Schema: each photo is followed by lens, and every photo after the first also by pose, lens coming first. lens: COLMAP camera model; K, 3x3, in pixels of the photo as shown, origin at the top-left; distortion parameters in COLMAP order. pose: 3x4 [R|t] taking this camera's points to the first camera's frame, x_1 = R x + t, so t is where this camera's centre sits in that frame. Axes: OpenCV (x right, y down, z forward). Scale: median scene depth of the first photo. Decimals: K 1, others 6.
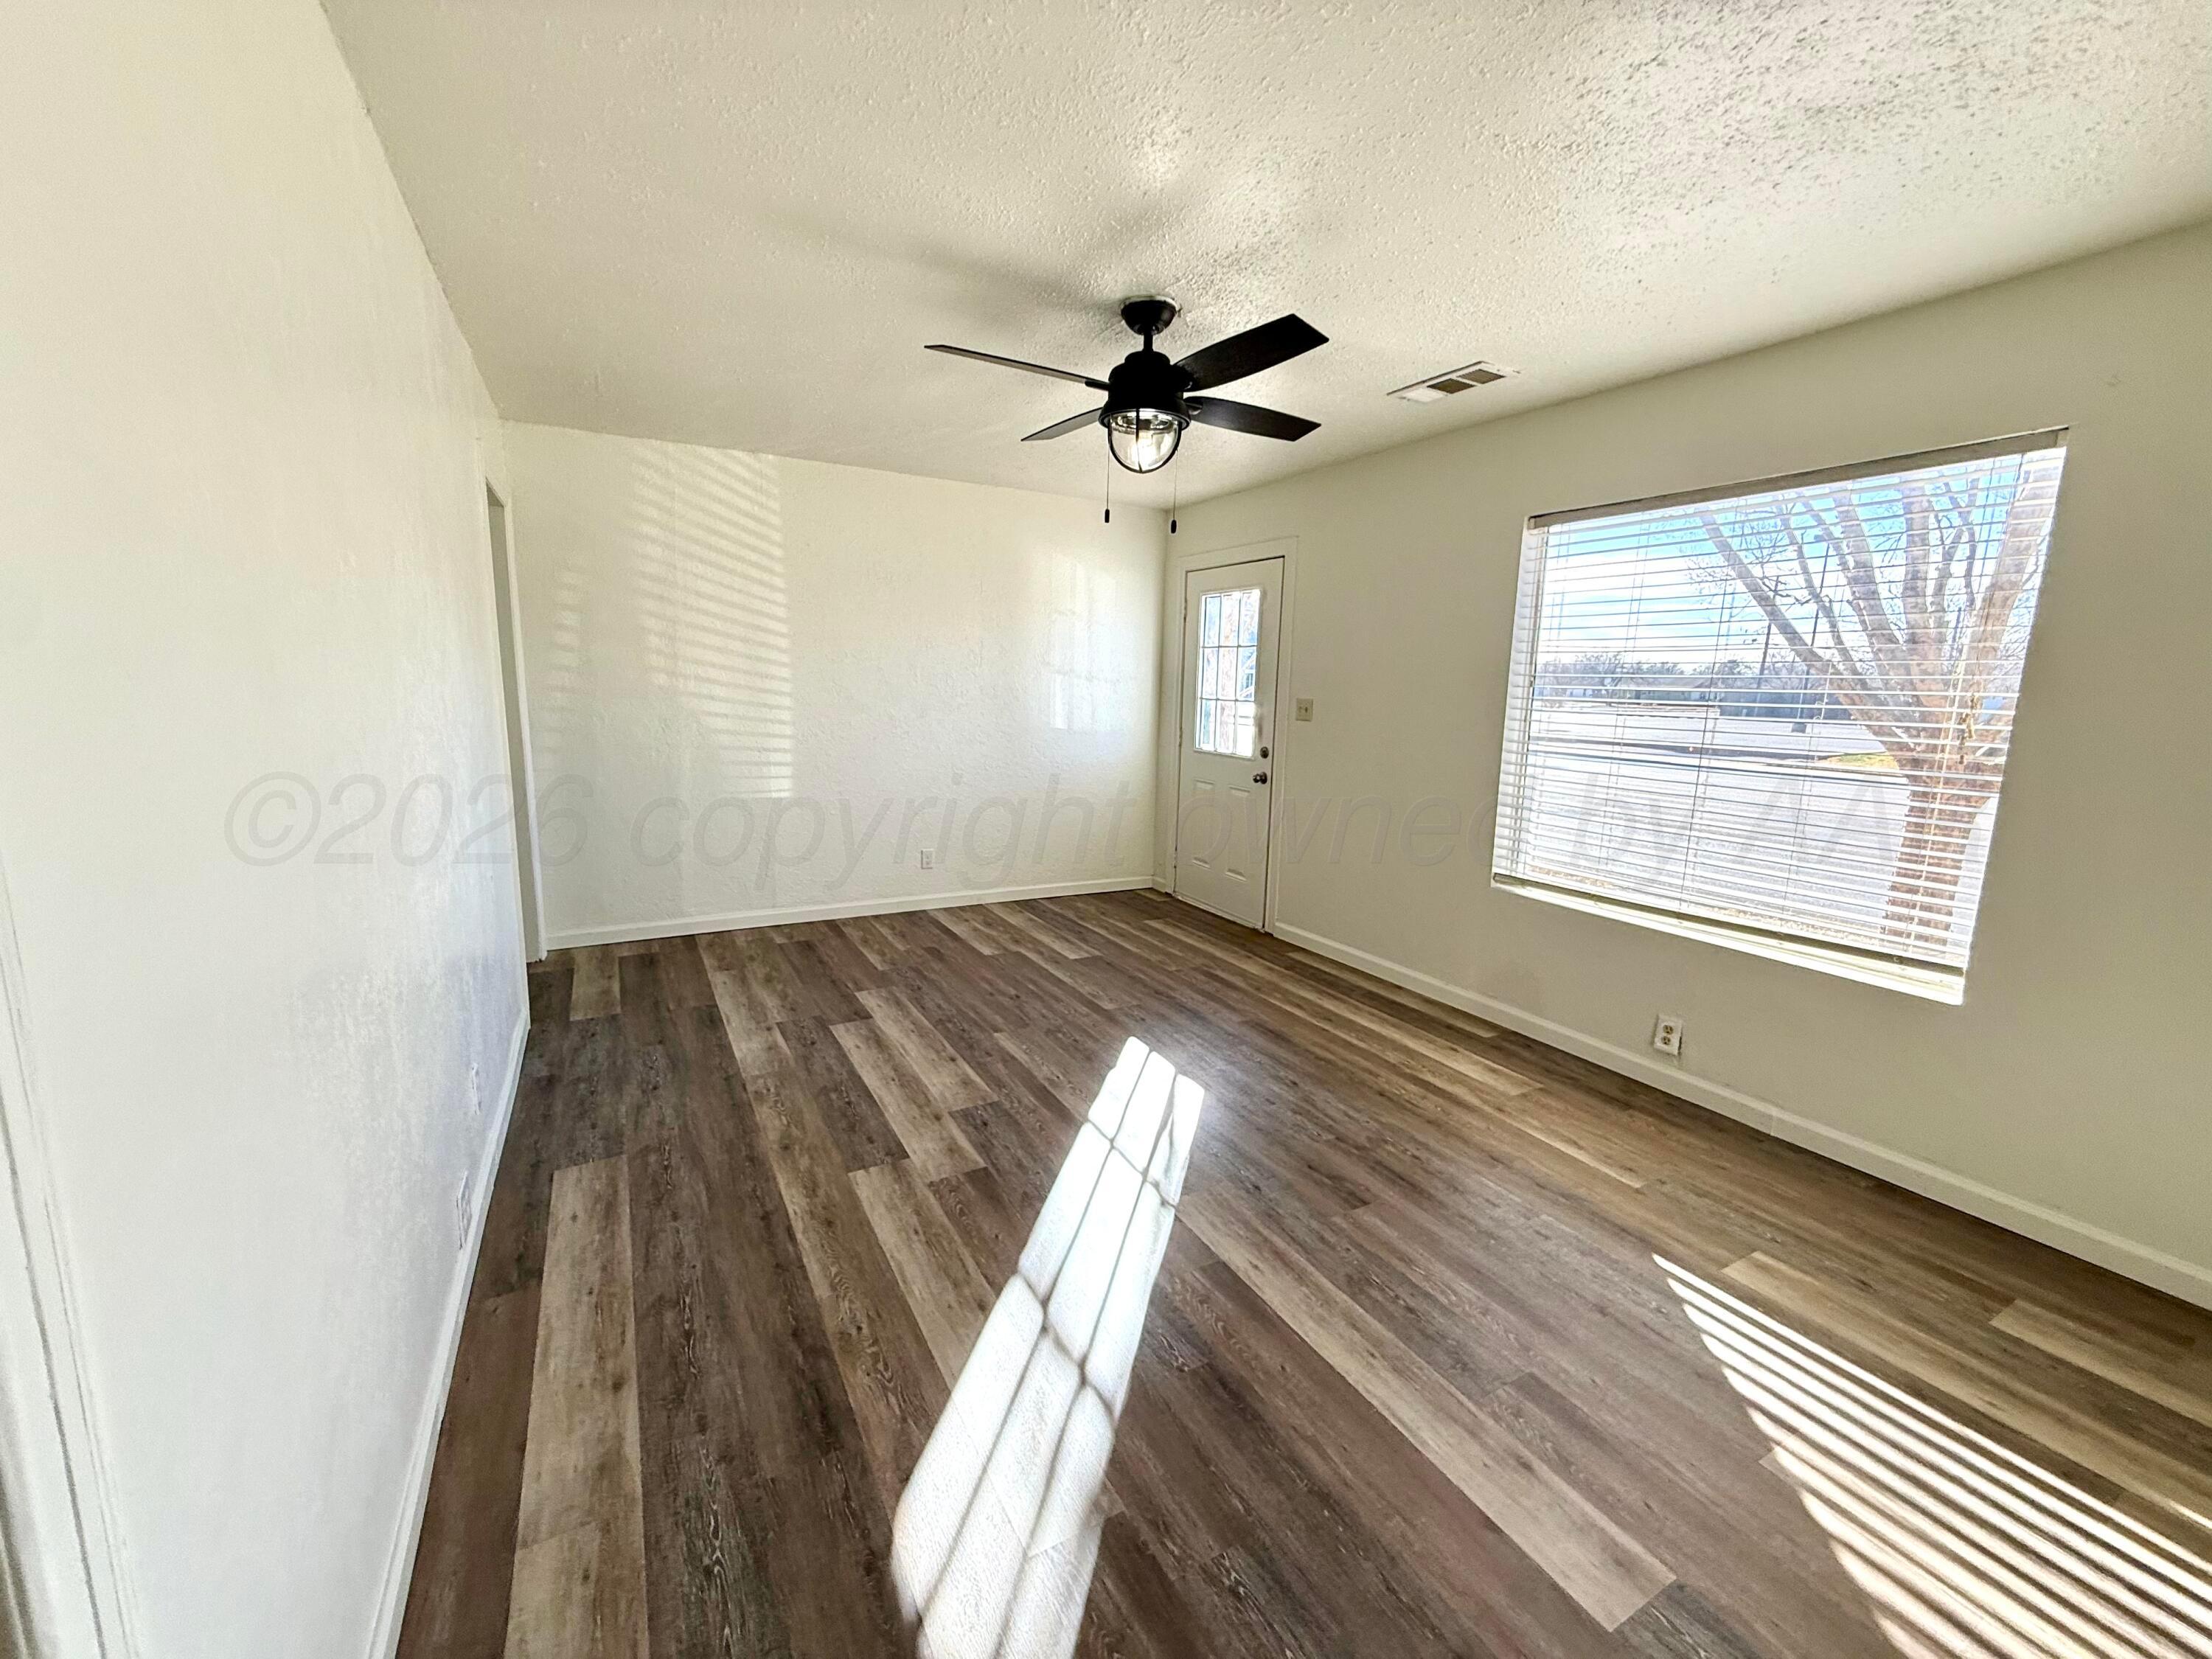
lens RADIAL K [[890.9, 0, 1106.0], [0, 890.9, 829.5], [0, 0, 1]] dist [-0.001546, -0.000137]
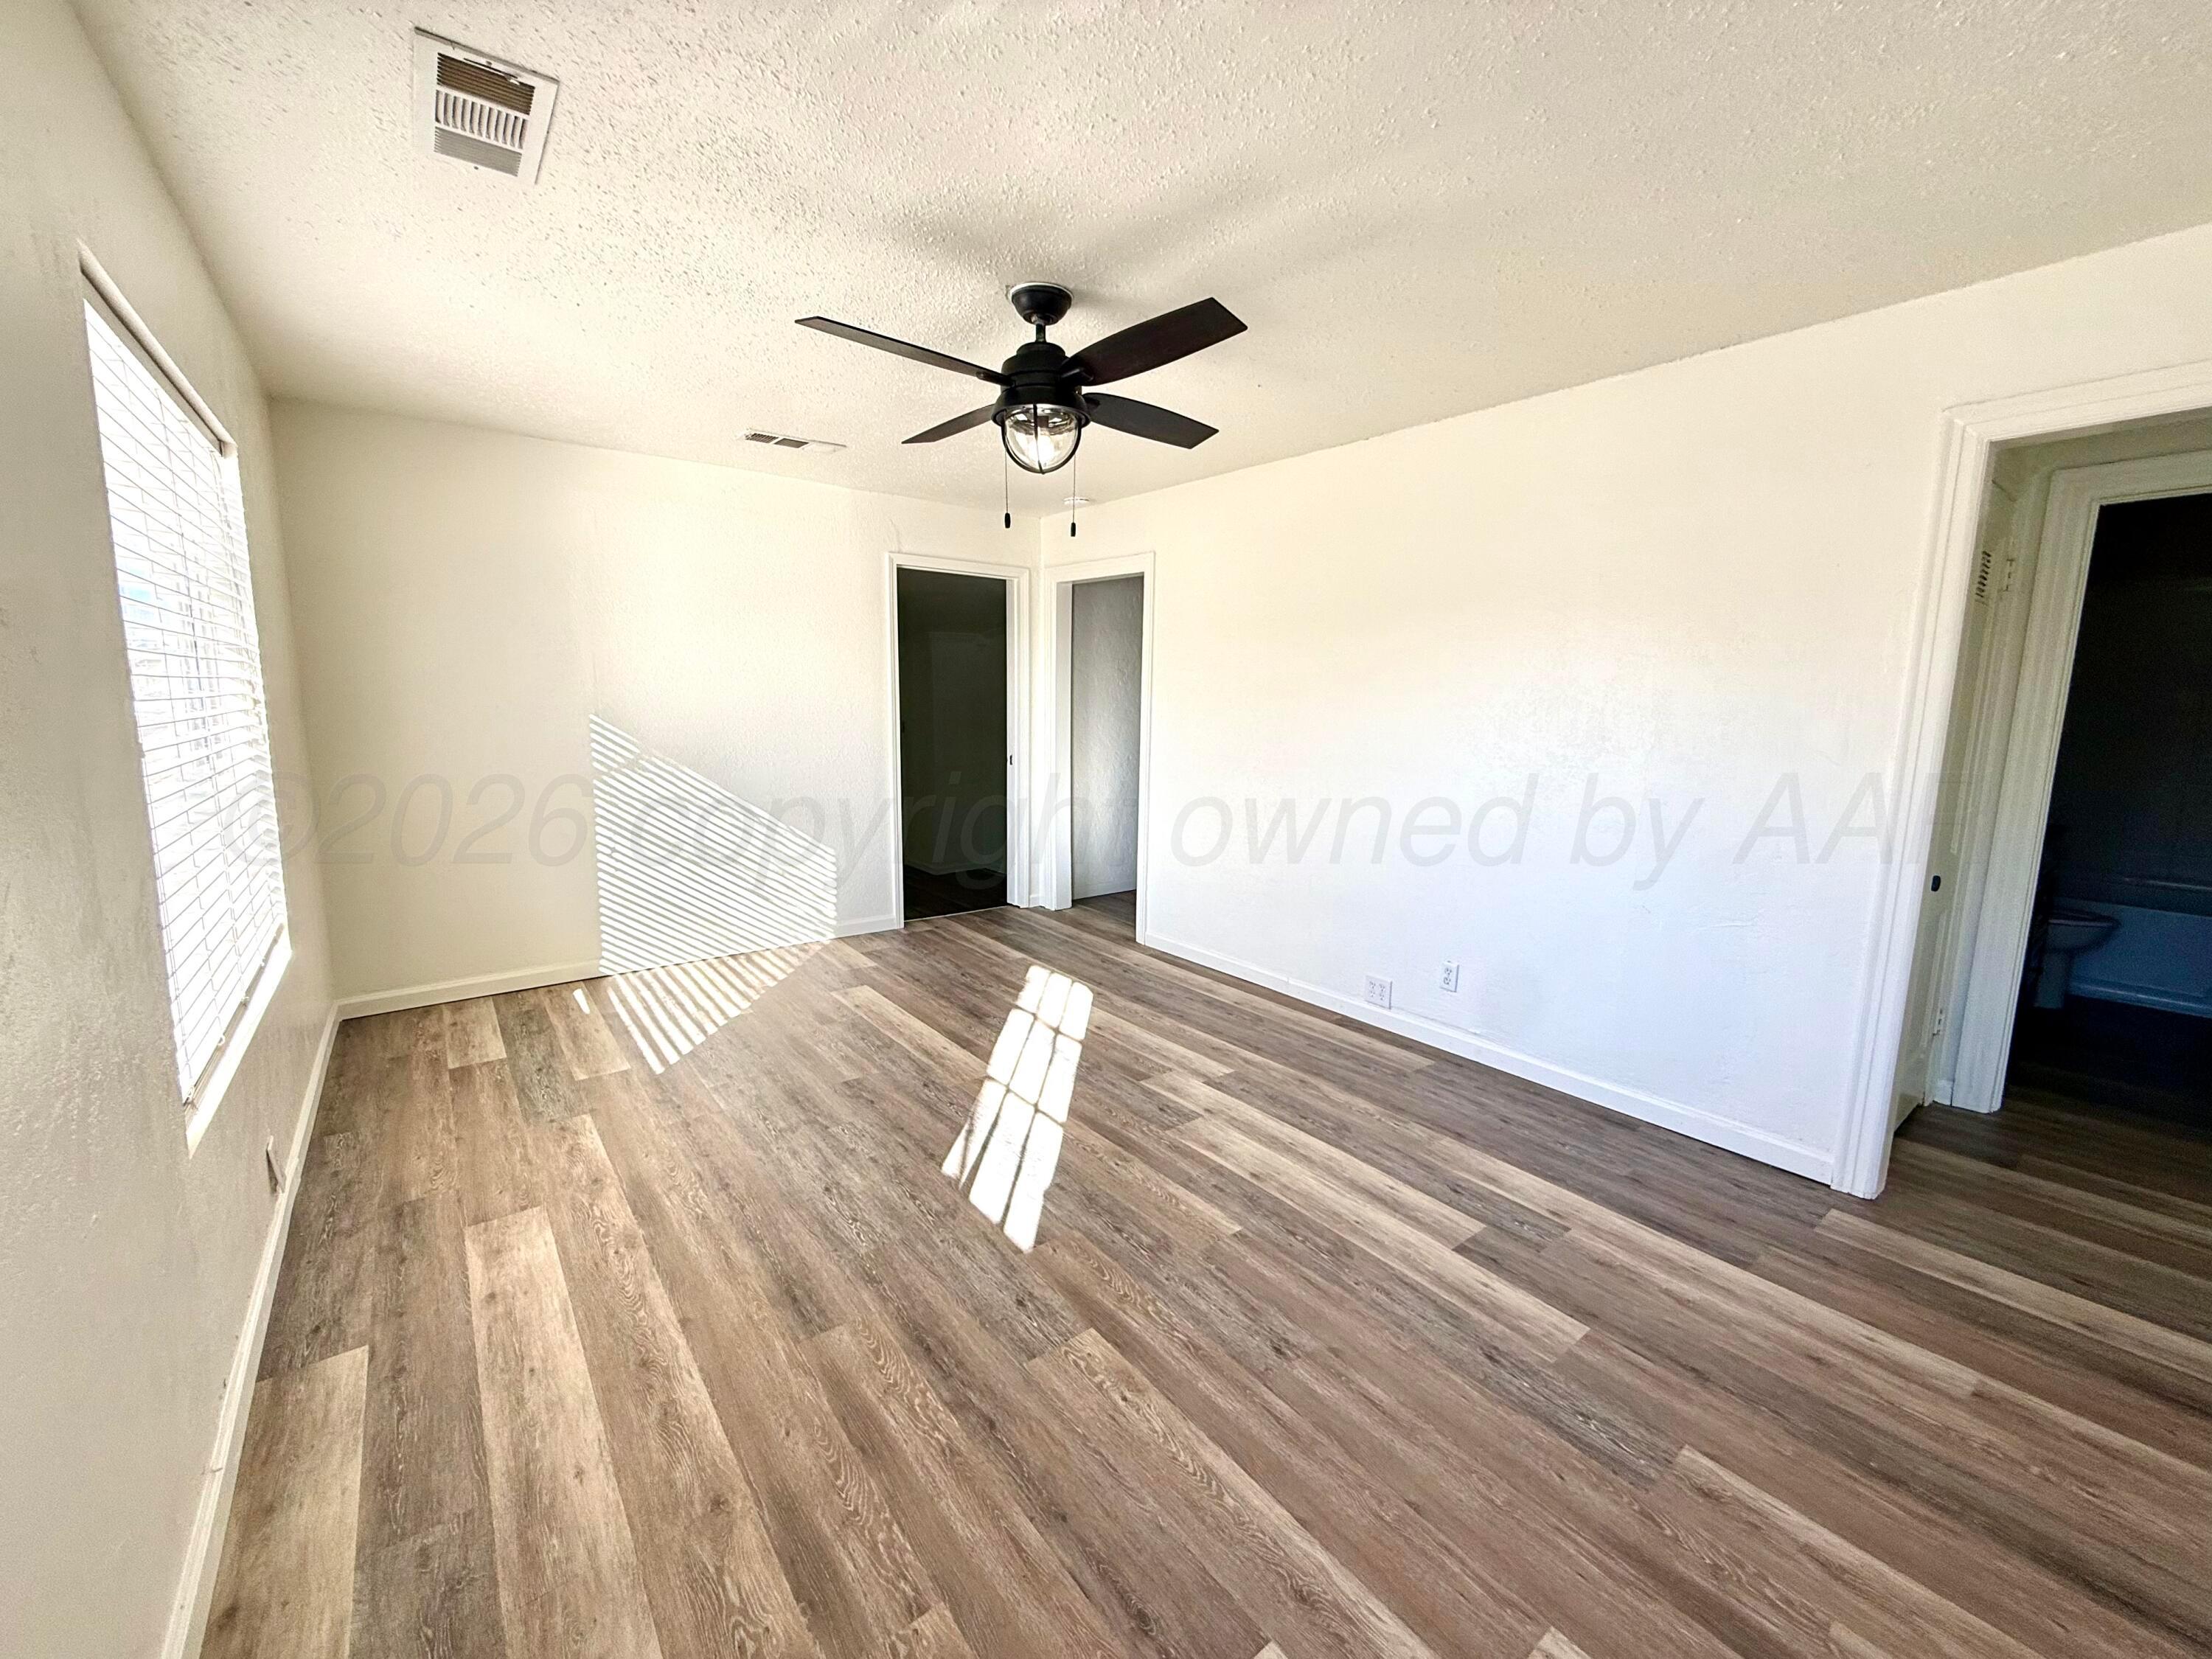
lens RADIAL K [[890.9, 0, 1106.0], [0, 890.9, 829.5], [0, 0, 1]] dist [-0.001546, -0.000137]
pose [[-0.987705, -0.016406, -0.155469, 0.103458], [-0.063718, 0.950374, 0.304514, -0.312116], [0.142757, 0.310676, -0.939734, 1.864186]]
